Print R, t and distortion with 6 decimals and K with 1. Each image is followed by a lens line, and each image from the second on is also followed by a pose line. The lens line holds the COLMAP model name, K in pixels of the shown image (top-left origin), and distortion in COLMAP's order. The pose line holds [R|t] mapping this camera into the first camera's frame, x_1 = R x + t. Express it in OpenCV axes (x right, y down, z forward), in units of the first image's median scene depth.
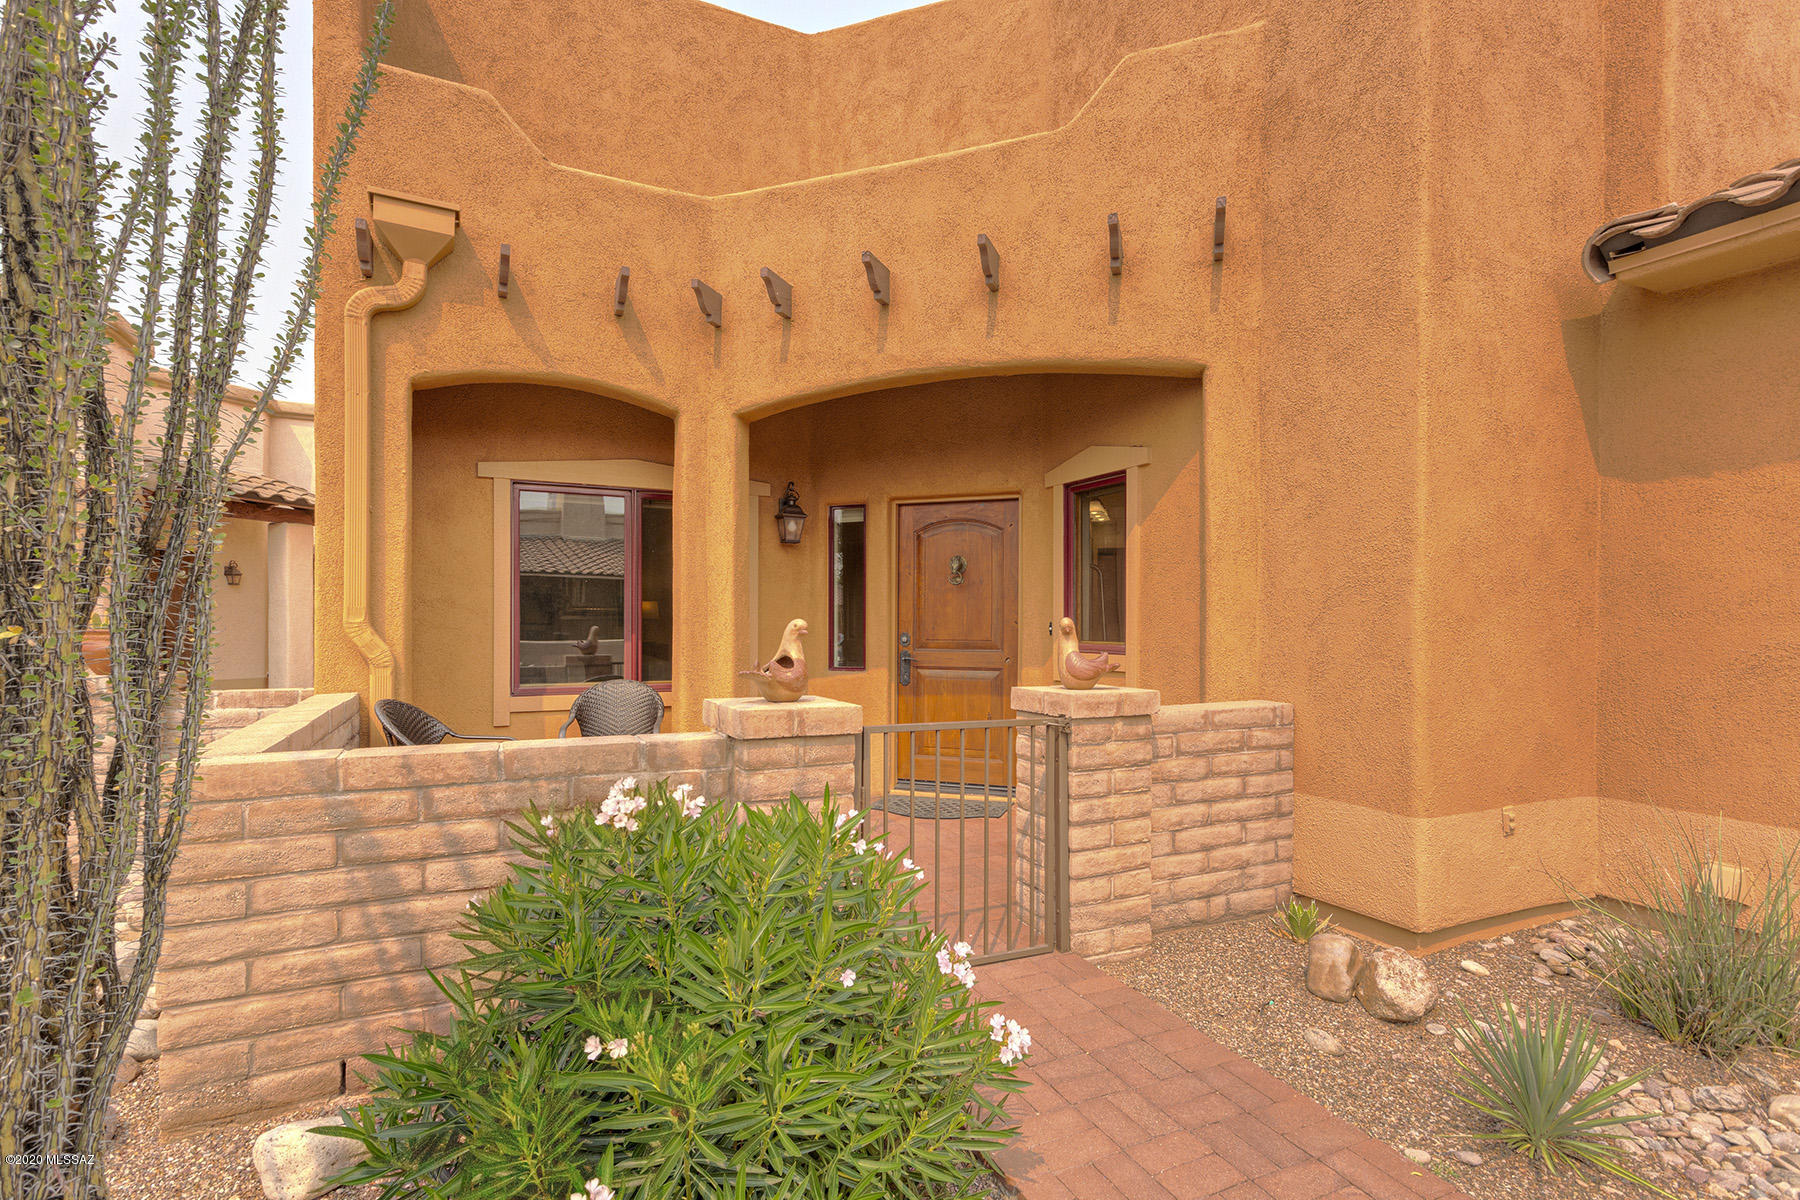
lens RADIAL K [[857.1, 0, 889.6], [0, 857.1, 606.2], [0, 0, 1]] dist [0.008159, 0.000393]
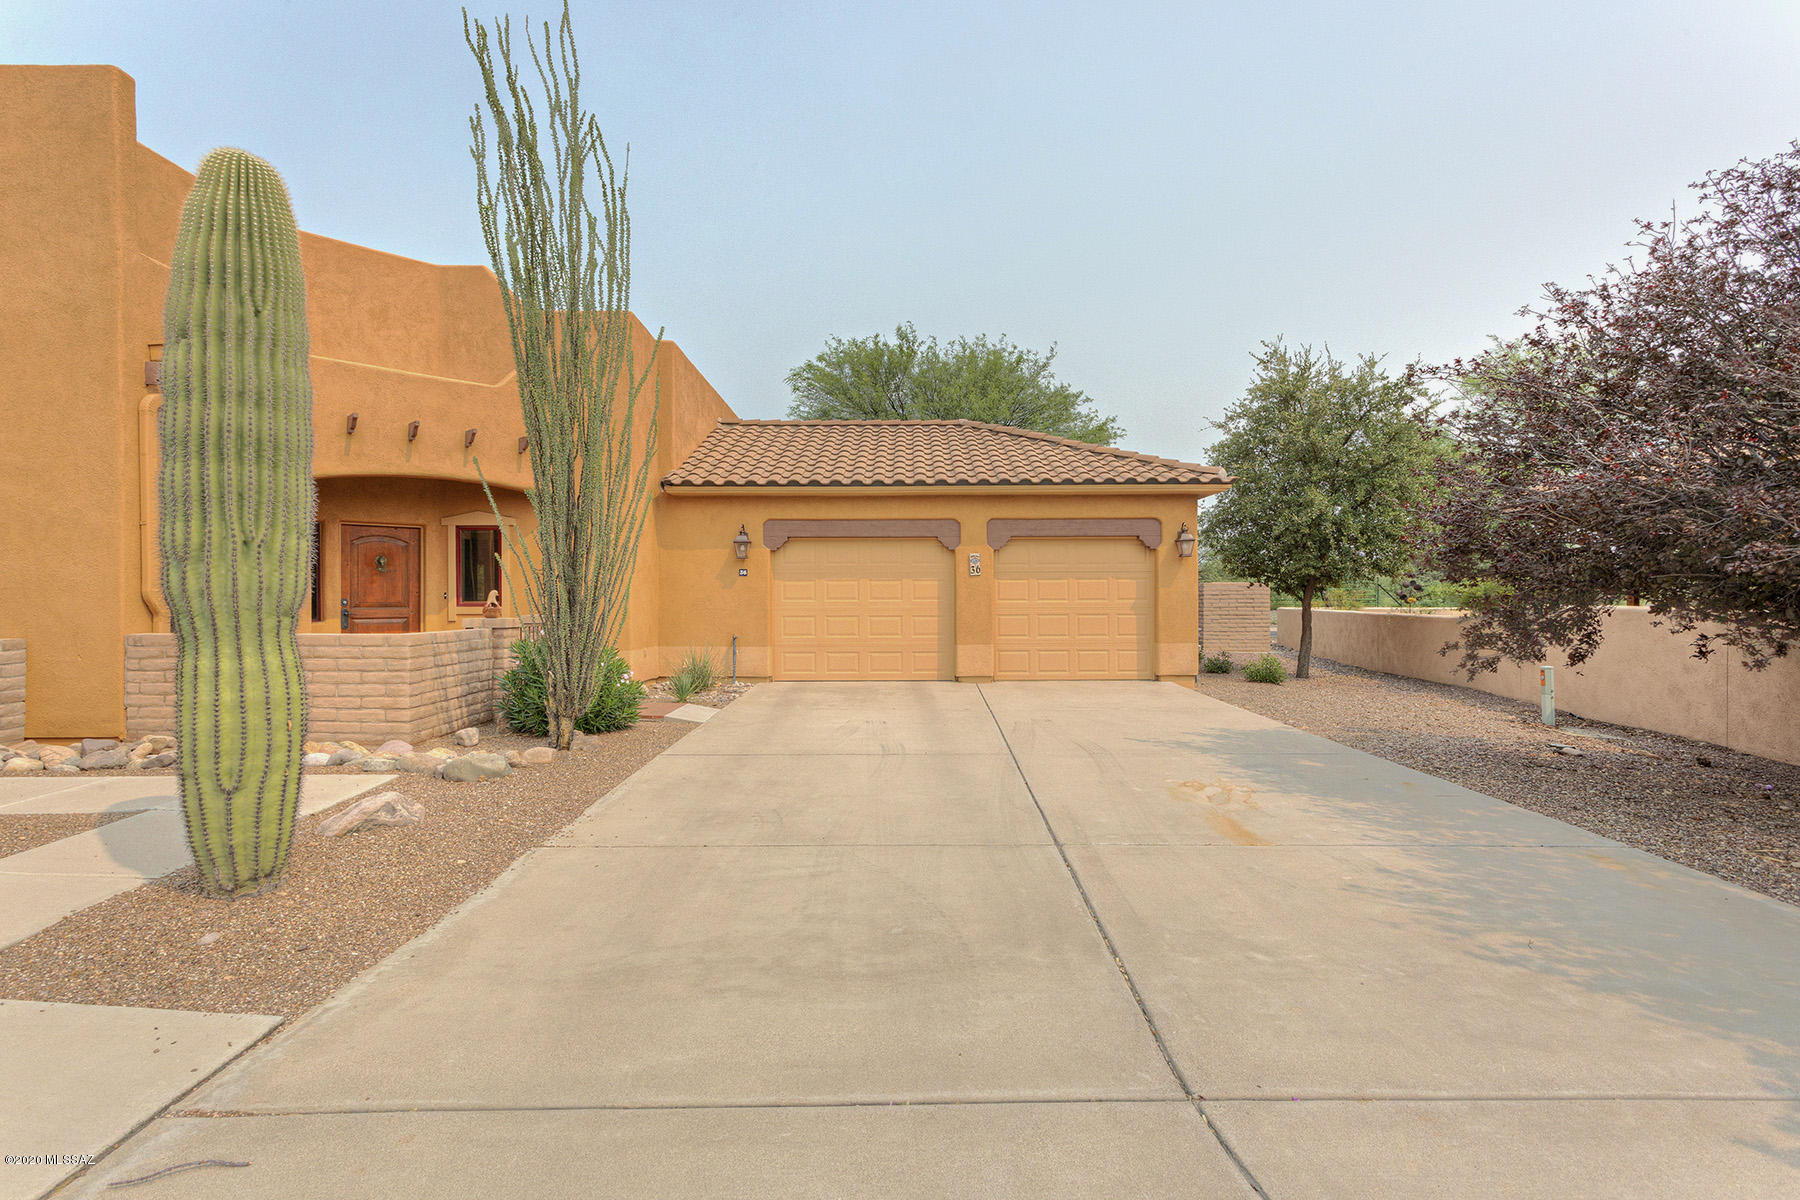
lens RADIAL K [[857.1, 0, 898.0], [0, 857.1, 600.6], [0, 0, 1]] dist [0.008159, 0.000393]
pose [[0.430121, 0.000194, 0.902771, -1.157202], [-0.006095, 0.999978, 0.002689, 0.025515], [-0.902751, -0.006659, 0.430113, -0.822234]]
